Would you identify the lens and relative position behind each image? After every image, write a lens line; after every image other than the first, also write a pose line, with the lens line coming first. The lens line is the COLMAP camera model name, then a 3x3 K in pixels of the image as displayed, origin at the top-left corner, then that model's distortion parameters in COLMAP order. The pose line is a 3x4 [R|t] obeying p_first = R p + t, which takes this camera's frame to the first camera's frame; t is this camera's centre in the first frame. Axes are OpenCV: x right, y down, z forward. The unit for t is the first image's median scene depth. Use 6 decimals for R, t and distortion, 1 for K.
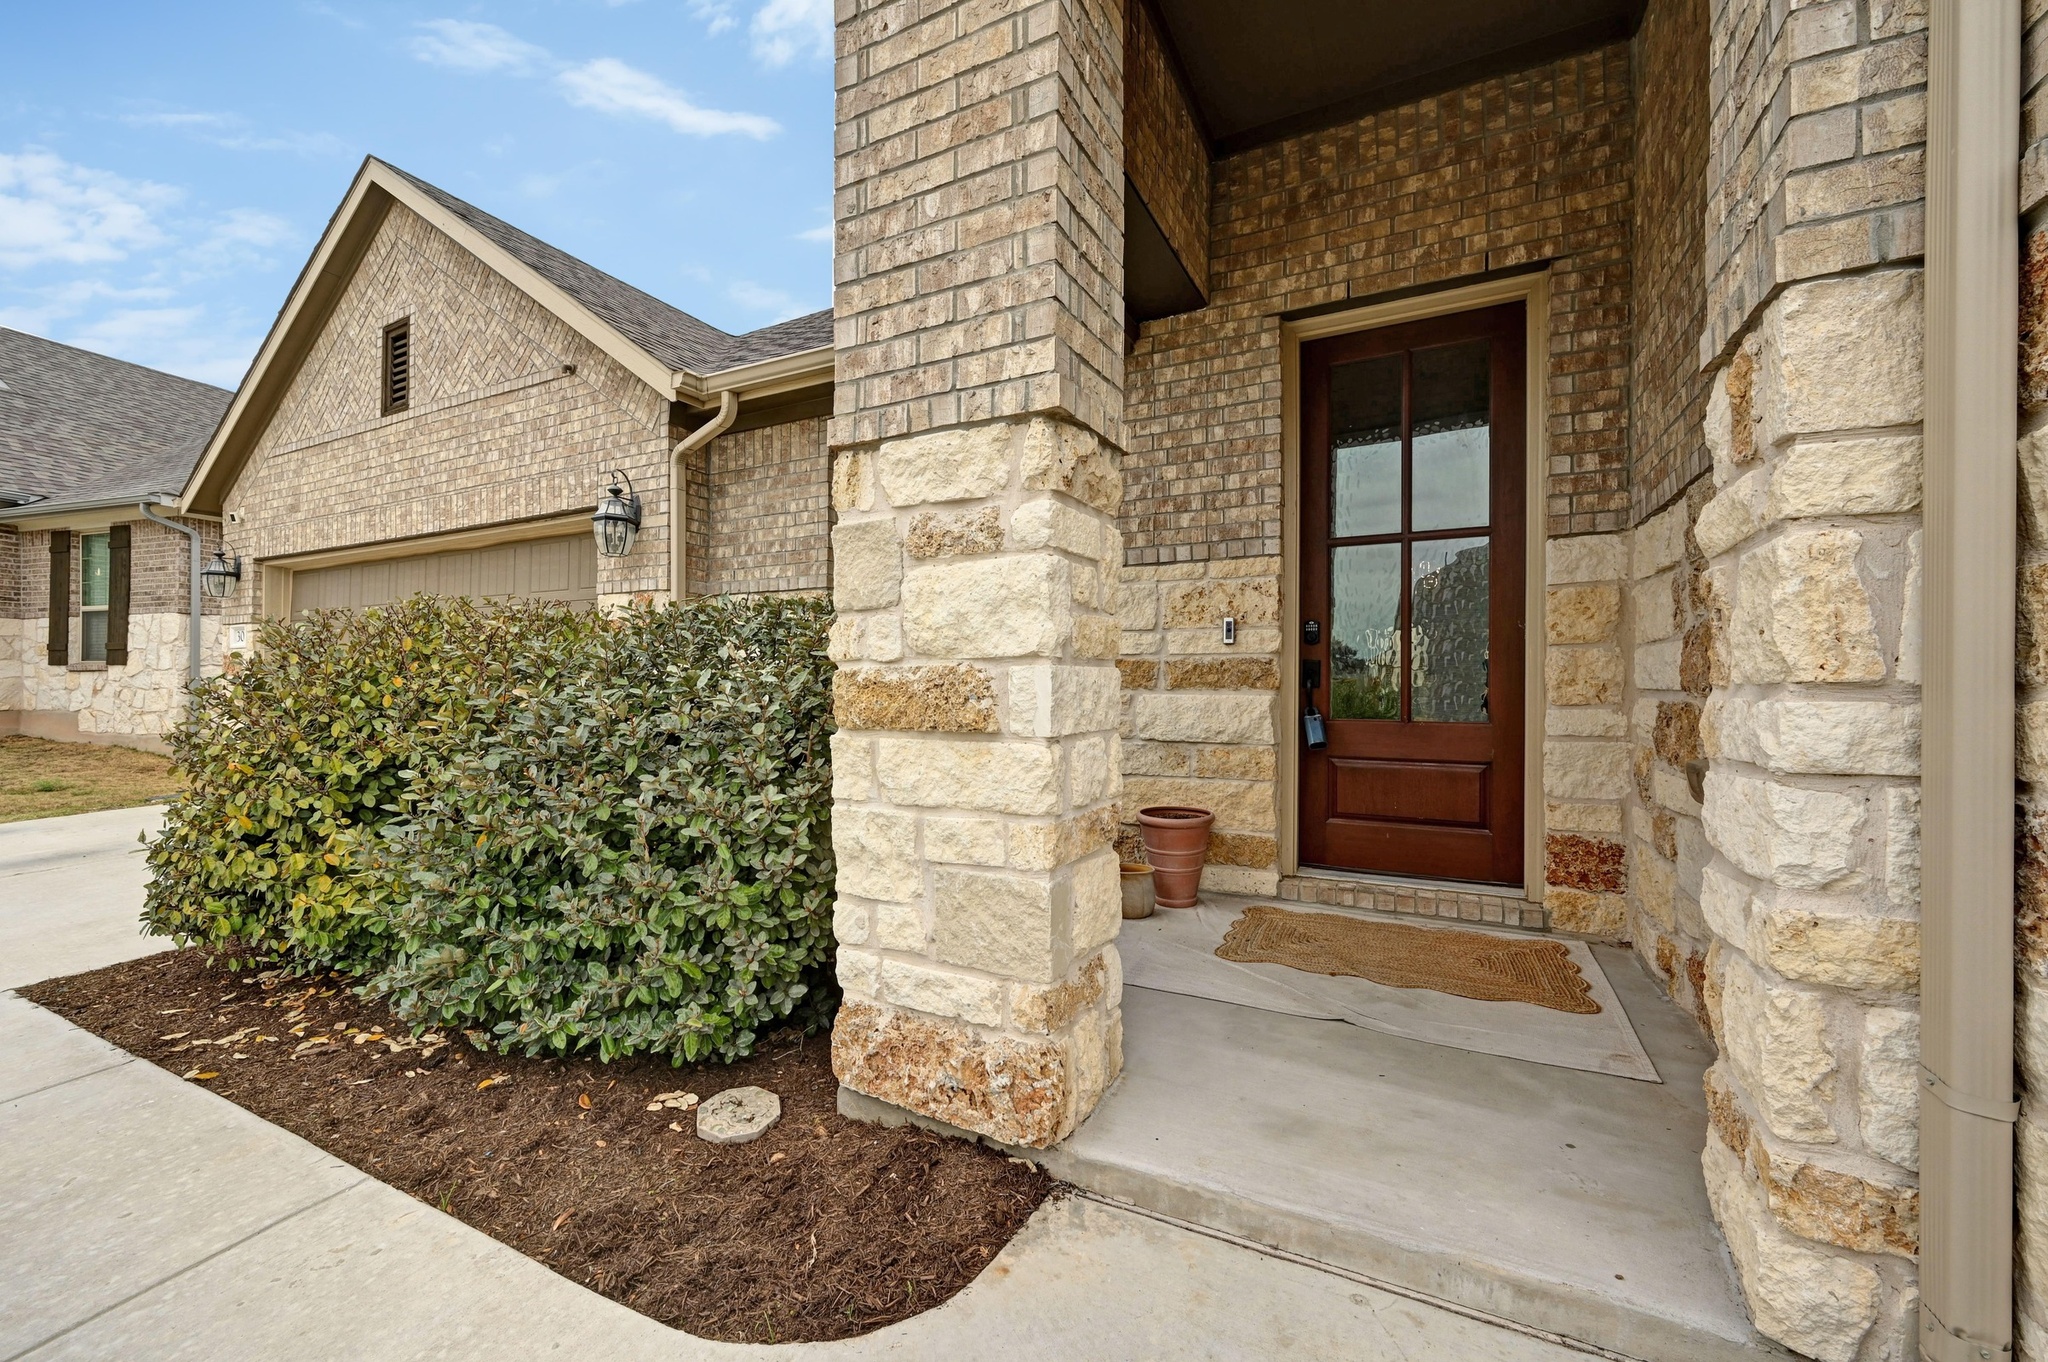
lens RADIAL K [[806.3, 0, 1021.6], [0, 806.3, 677.5], [0, 0, 1]] dist [-0.001801, 0.000866]
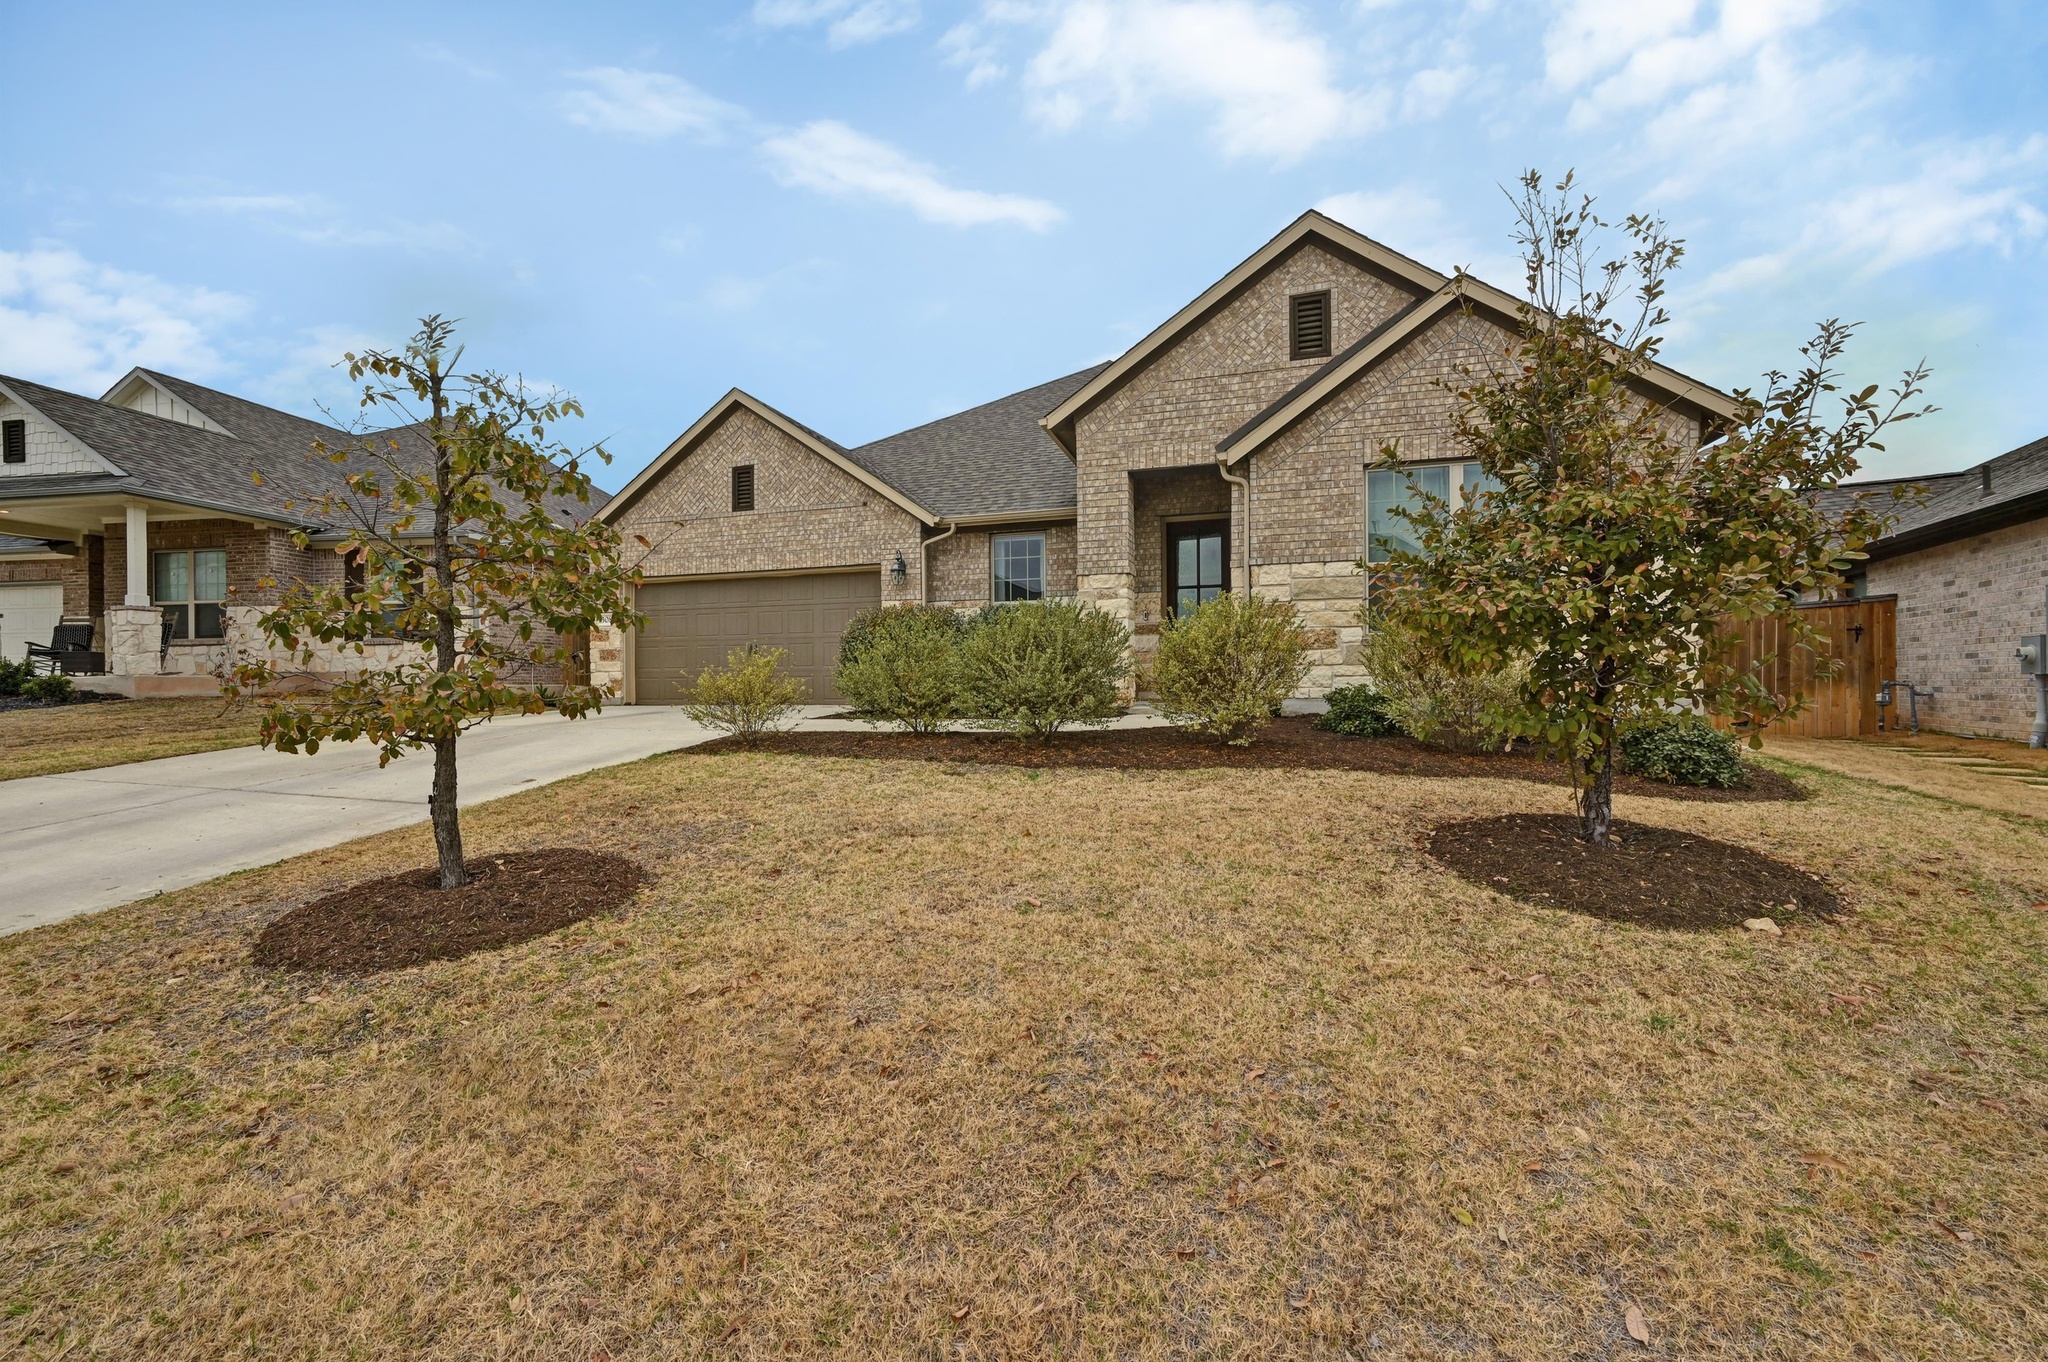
lens RADIAL K [[806.3, 0, 1026.5], [0, 806.3, 678.3], [0, 0, 1]] dist [-0.001801, 0.000866]
pose [[0.983922, -0.008149, 0.178415, -0.543607], [0.007657, 0.999965, 0.003445, 0.121960], [-0.178437, -0.002024, 0.983949, -1.433244]]
